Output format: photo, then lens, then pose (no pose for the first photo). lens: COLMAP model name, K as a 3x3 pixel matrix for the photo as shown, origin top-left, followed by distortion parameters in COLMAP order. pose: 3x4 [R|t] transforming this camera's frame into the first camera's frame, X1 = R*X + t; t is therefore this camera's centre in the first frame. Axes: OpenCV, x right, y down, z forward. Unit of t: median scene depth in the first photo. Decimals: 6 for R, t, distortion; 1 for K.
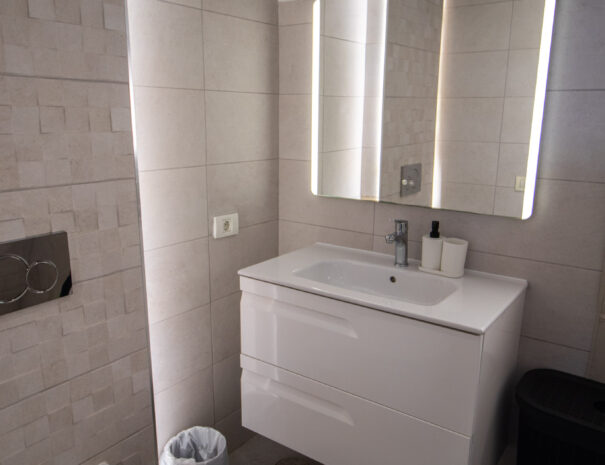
lens RADIAL K [[512.9, 0, 302.3], [0, 512.9, 231.0], [0, 0, 1]] dist [0.008718, 0.004449]
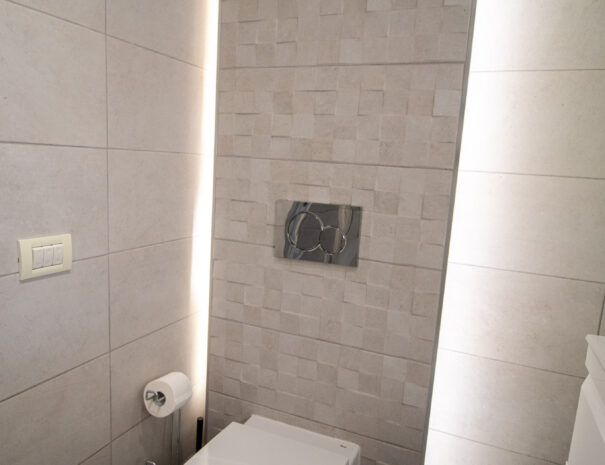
lens RADIAL K [[450.7, 0, 301.5], [0, 450.7, 236.5], [0, 0, 1]] dist [-0.009117, 0.007859]
pose [[0.226239, 0.161008, -0.960673, 0.413374], [-0.268366, 0.958378, 0.097423, 0.001077], [0.936374, 0.235771, 0.260031, 0.637260]]
